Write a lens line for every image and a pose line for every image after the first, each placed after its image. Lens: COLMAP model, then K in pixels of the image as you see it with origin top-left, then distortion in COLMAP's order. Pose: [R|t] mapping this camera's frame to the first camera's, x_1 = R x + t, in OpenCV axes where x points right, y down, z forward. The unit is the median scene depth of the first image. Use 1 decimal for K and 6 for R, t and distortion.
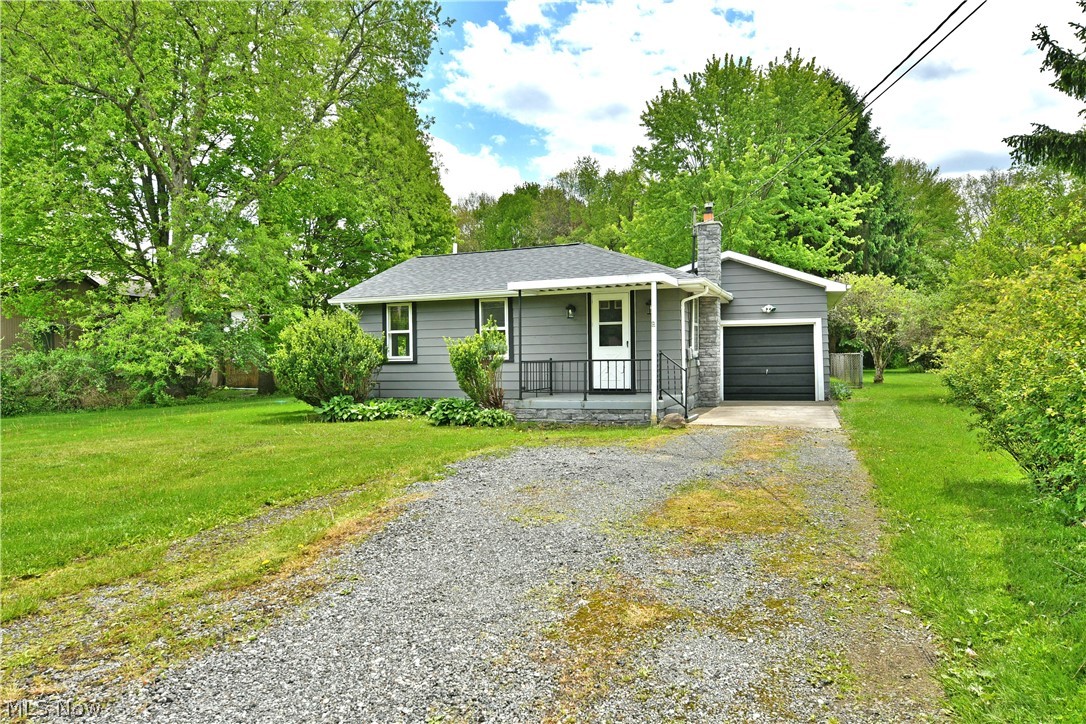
lens RADIAL K [[680.4, 0, 586.4], [0, 680.4, 367.8], [0, 0, 1]] dist [-0.001331, -0.002160]
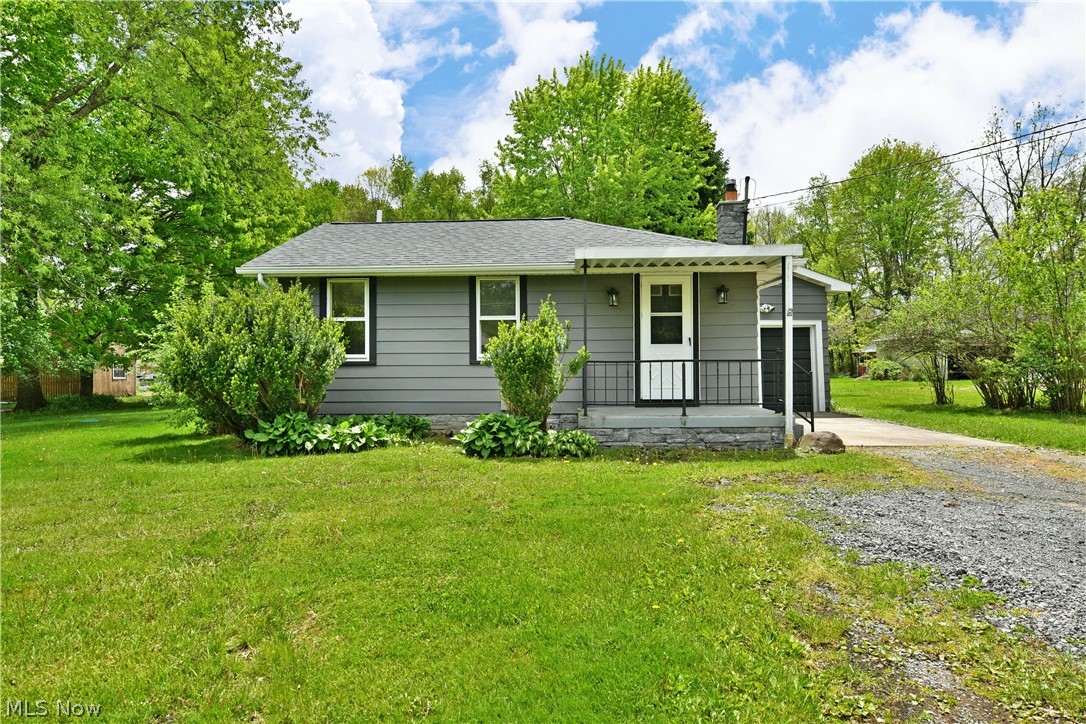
lens RADIAL K [[671.6, 0, 582.2], [0, 671.6, 359.3], [0, 0, 1]] dist [-0.004881, -0.001049]
pose [[0.952570, 0.012763, 0.304050, -0.279230], [-0.003702, 0.999532, -0.030357, 0.008487], [-0.304296, 0.027792, 0.952172, 0.301157]]
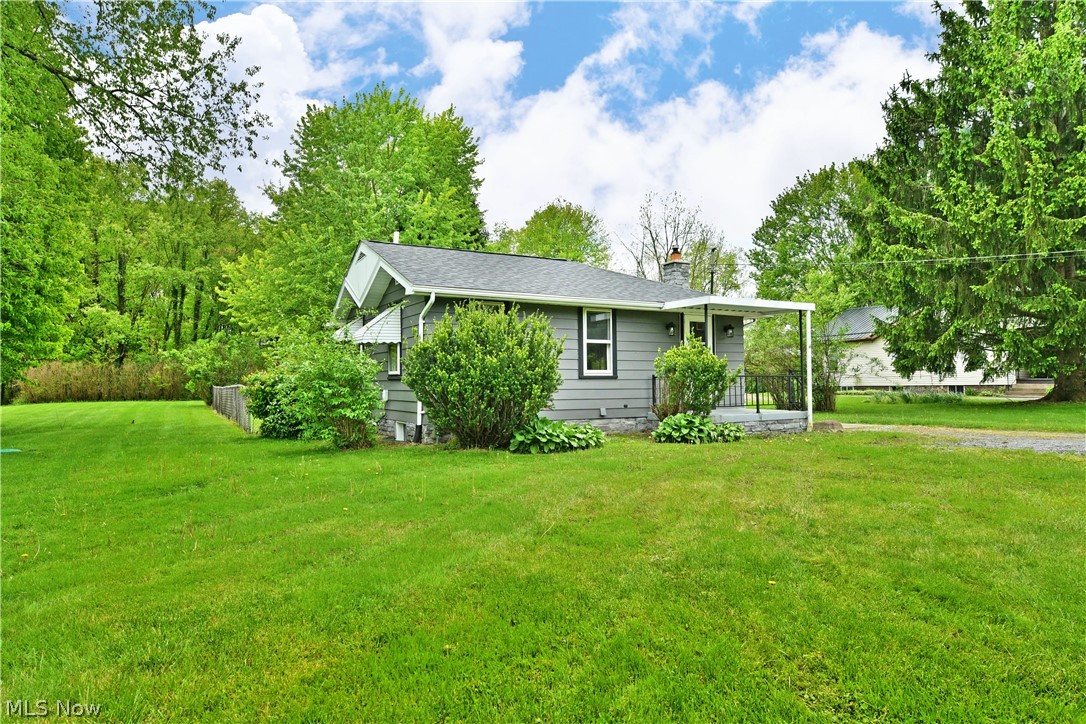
lens RADIAL K [[649.5, 0, 546.2], [0, 649.5, 381.7], [0, 0, 1]] dist [-0.001055, -0.004608]
pose [[0.638845, 0.011354, 0.769252, -1.042125], [0.010517, 0.999669, -0.023489, 0.018210], [-0.769264, 0.023096, 0.638514, 0.576920]]
